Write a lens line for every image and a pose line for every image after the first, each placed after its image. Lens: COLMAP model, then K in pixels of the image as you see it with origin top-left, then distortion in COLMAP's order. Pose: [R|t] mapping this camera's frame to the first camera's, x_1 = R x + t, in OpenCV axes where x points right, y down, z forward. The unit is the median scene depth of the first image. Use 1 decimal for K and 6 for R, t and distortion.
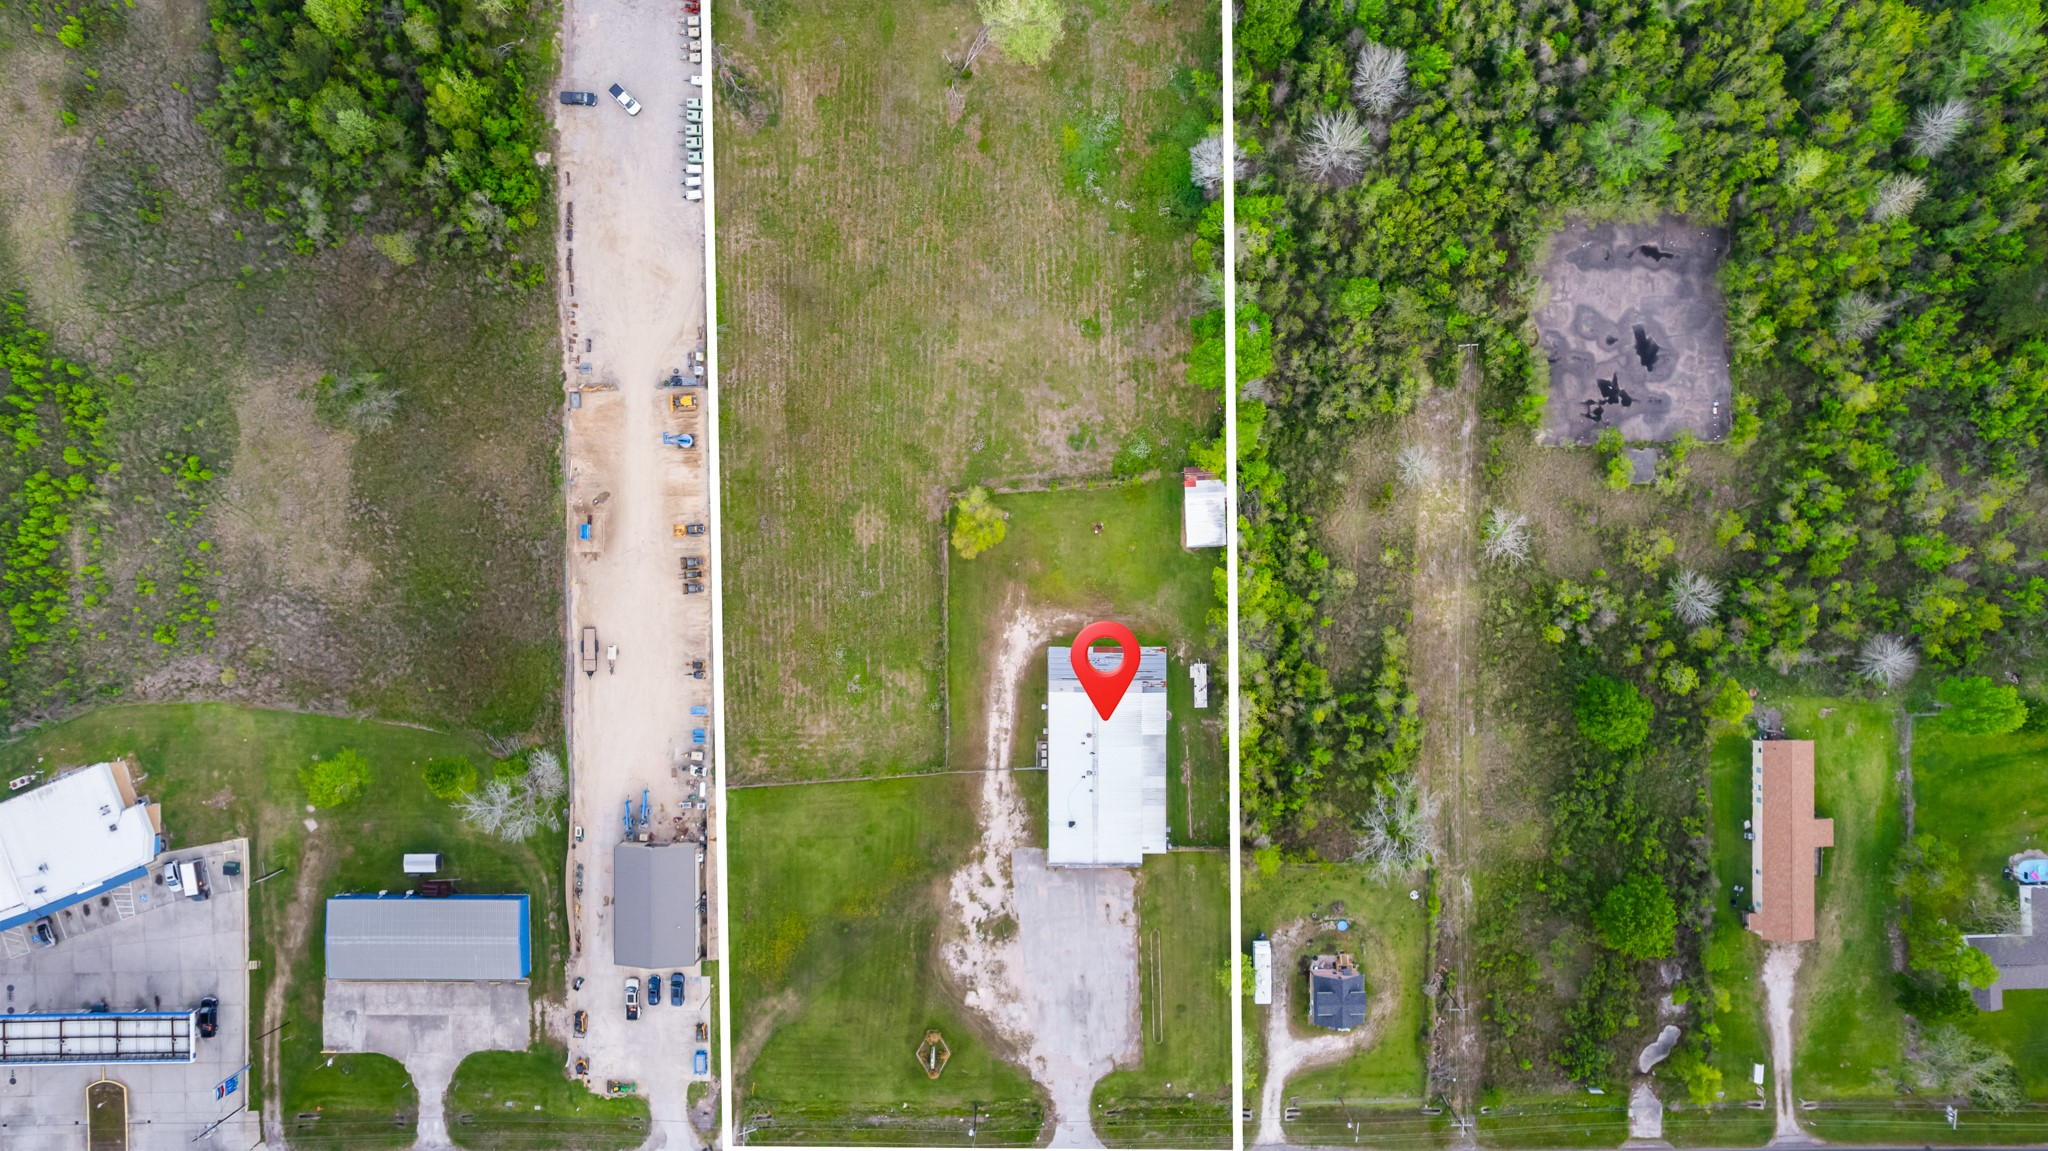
lens RADIAL K [[1313.1, 0, 1028.6], [0, 1313.1, 565.9], [0, 0, 1]] dist [-0.089114, 0.087145]
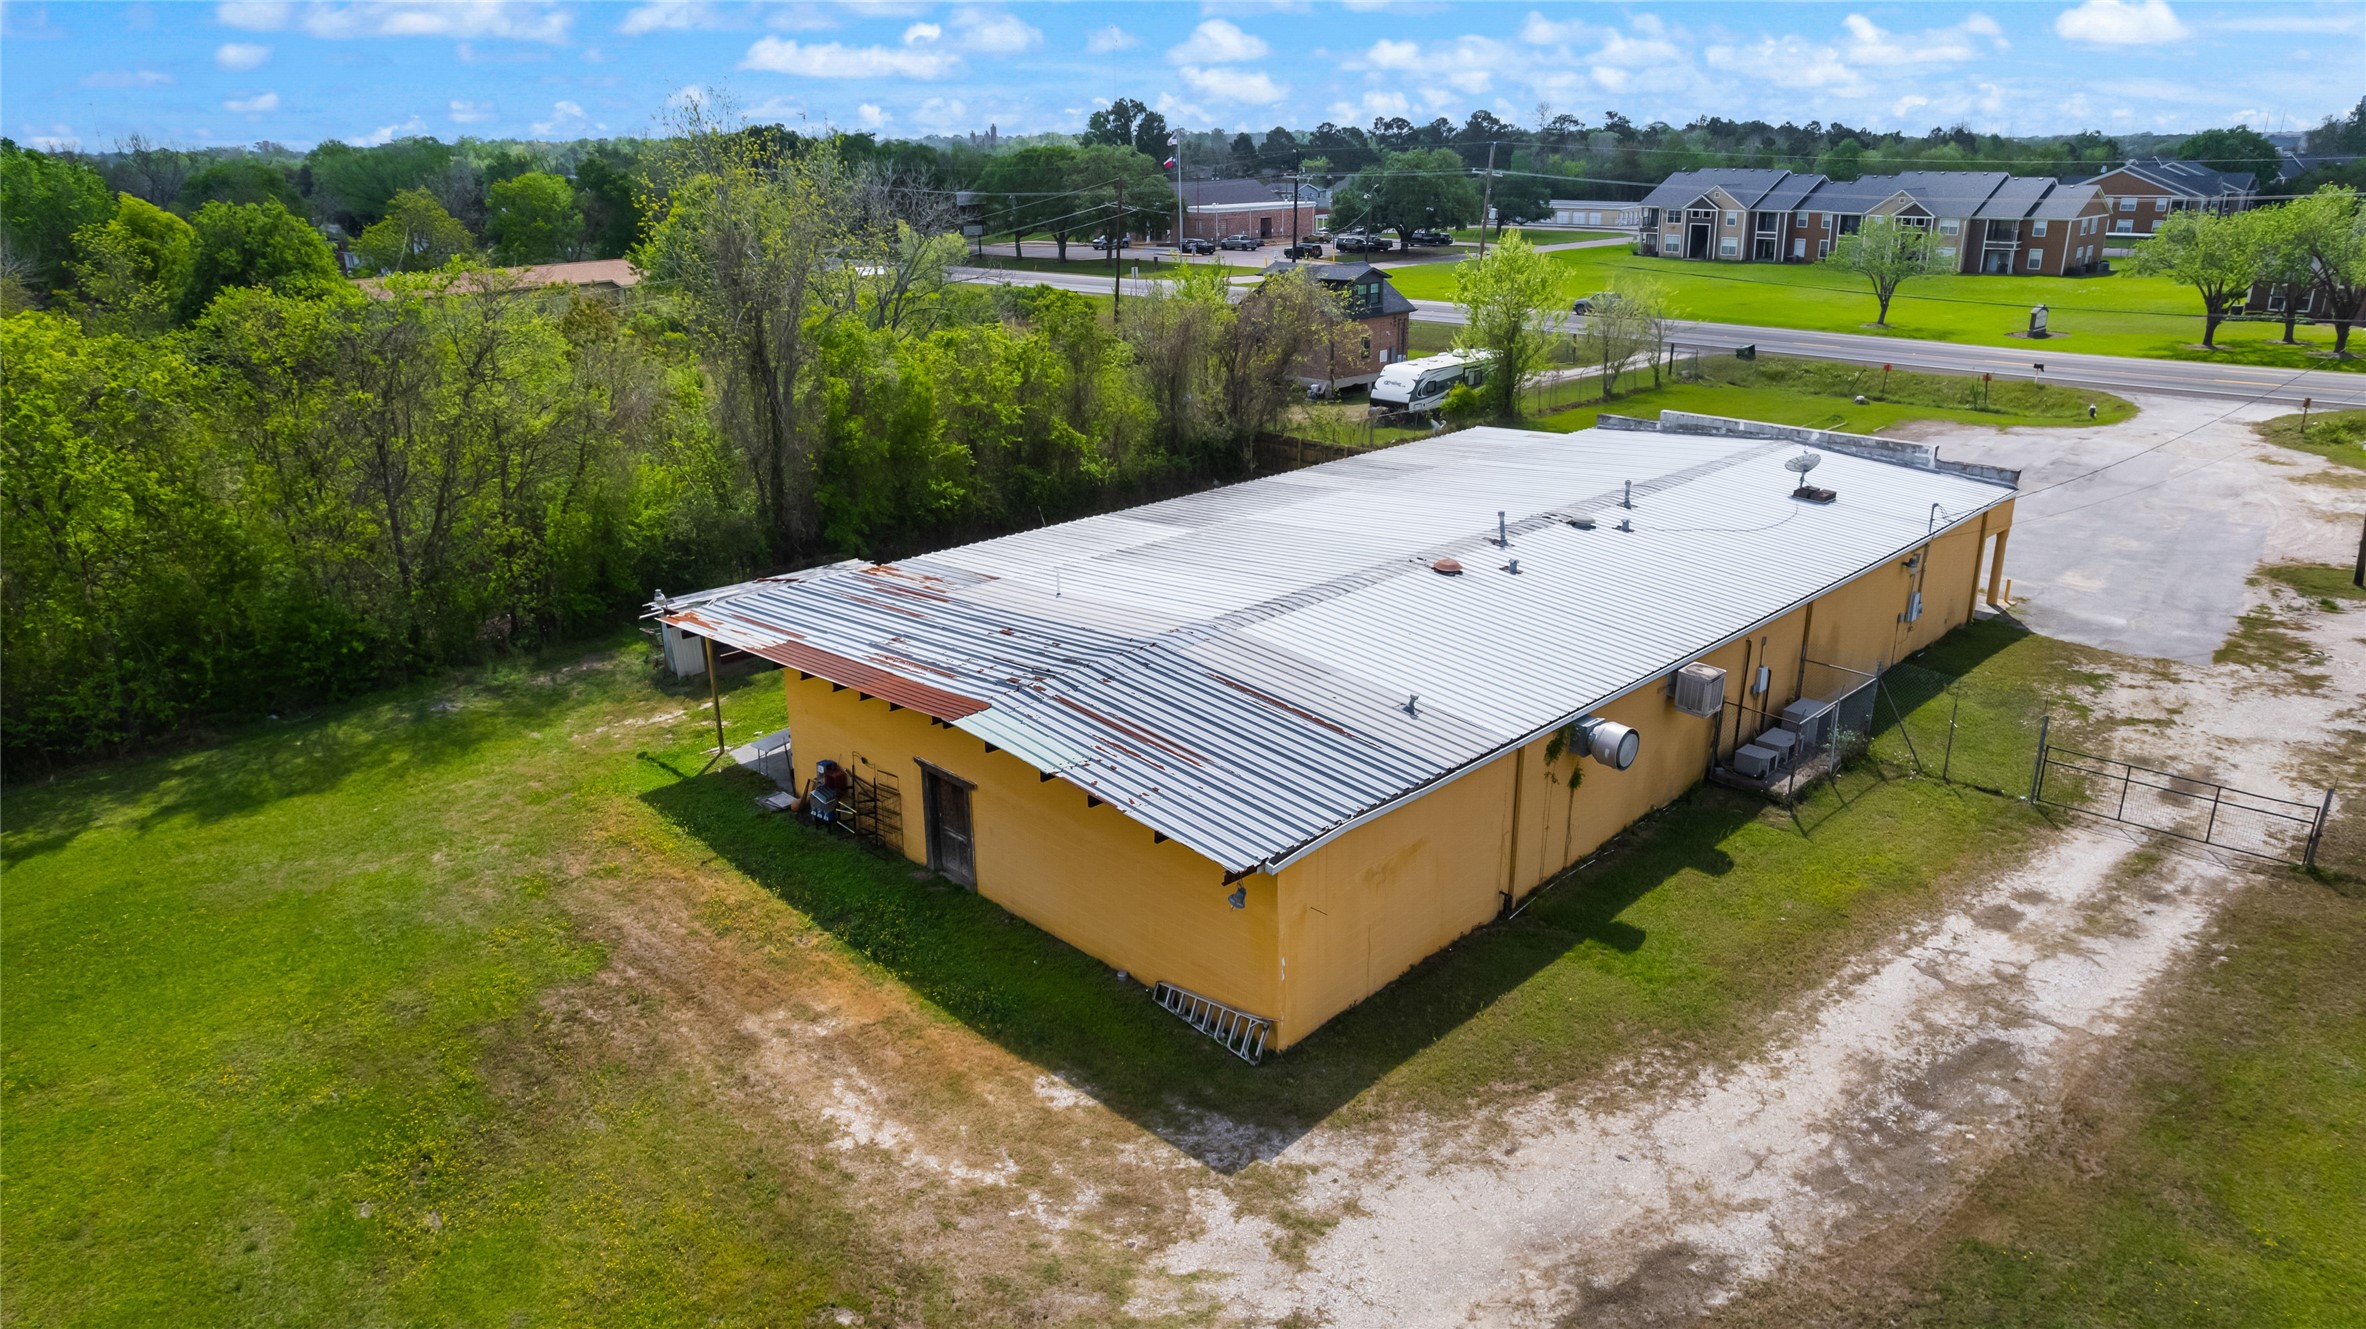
lens RADIAL K [[1517.0, 0, 1188.3], [0, 1517.0, 653.4], [0, 0, 1]] dist [-0.089114, 0.087145]
pose [[-0.703766, -0.220148, 0.675461, -0.050701], [0.710422, -0.222947, 0.667529, -0.009003], [0.003637, 0.949647, 0.313300, 0.936798]]
